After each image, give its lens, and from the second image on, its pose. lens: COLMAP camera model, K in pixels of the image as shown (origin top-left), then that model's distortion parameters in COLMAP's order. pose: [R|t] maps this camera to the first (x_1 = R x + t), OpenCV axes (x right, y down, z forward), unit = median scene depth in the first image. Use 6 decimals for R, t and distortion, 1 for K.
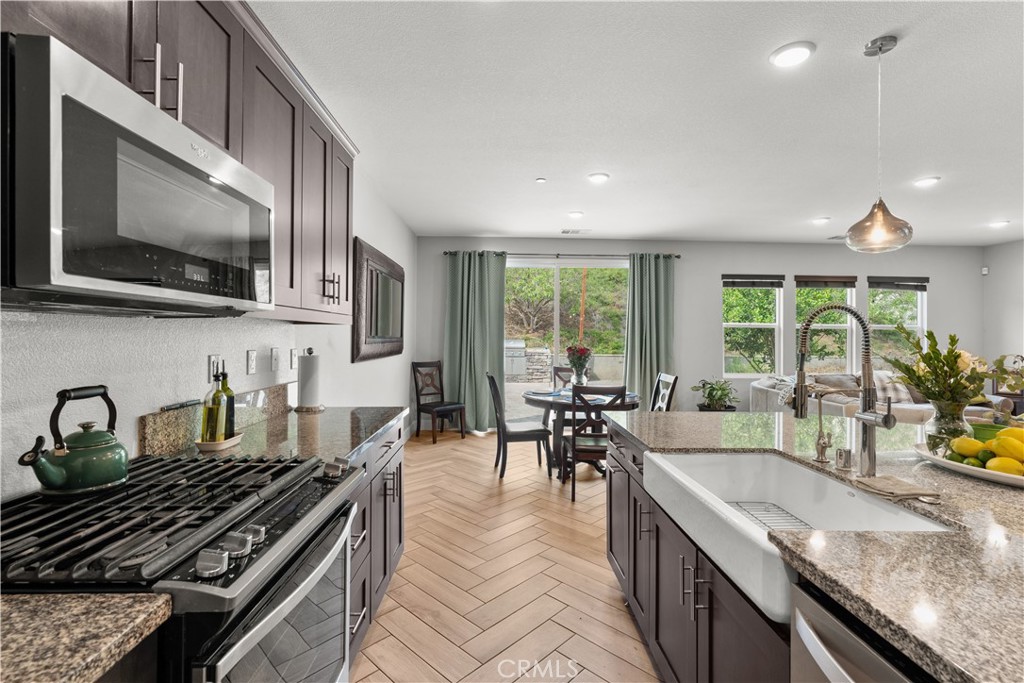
lens RADIAL K [[456.8, 0, 516.9], [0, 456.8, 333.8], [0, 0, 1]] dist [-0.000605, -0.000170]
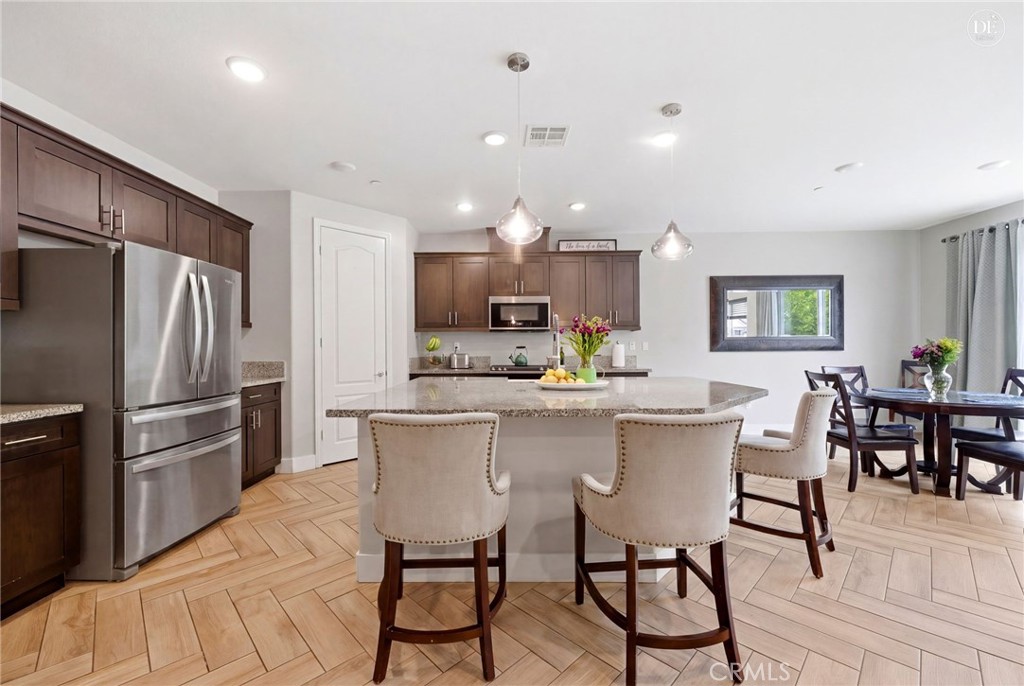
lens RADIAL K [[411.3, 0, 512.0], [0, 411.3, 343.0], [0, 0, 1]] dist [-0.001218, 0.000094]
pose [[-0.033628, -0.012366, -0.999358, 0.788039], [0.011825, 0.999849, -0.012770, 0.029364], [0.999364, -0.012247, -0.033477, 0.215780]]
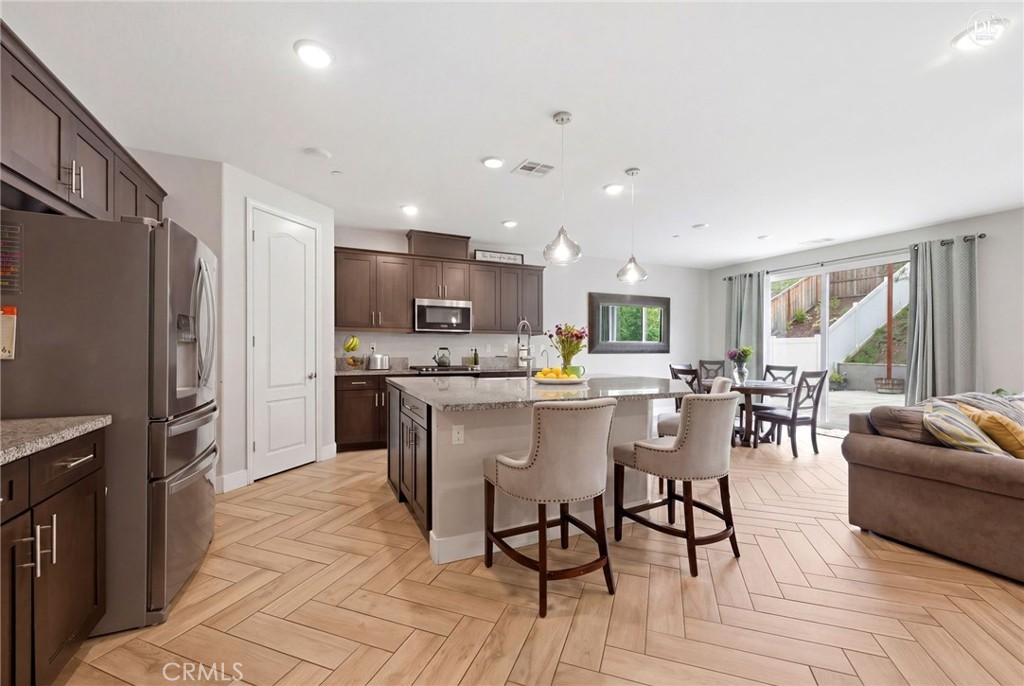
lens RADIAL K [[414.1, 0, 512.6], [0, 414.1, 346.9], [0, 0, 1]] dist [0.000455, 0.000045]
pose [[0.393395, -0.004578, -0.919358, 0.821889], [0.002279, 0.999989, -0.004004, 0.027685], [0.919367, -0.000520, 0.393402, -0.034975]]
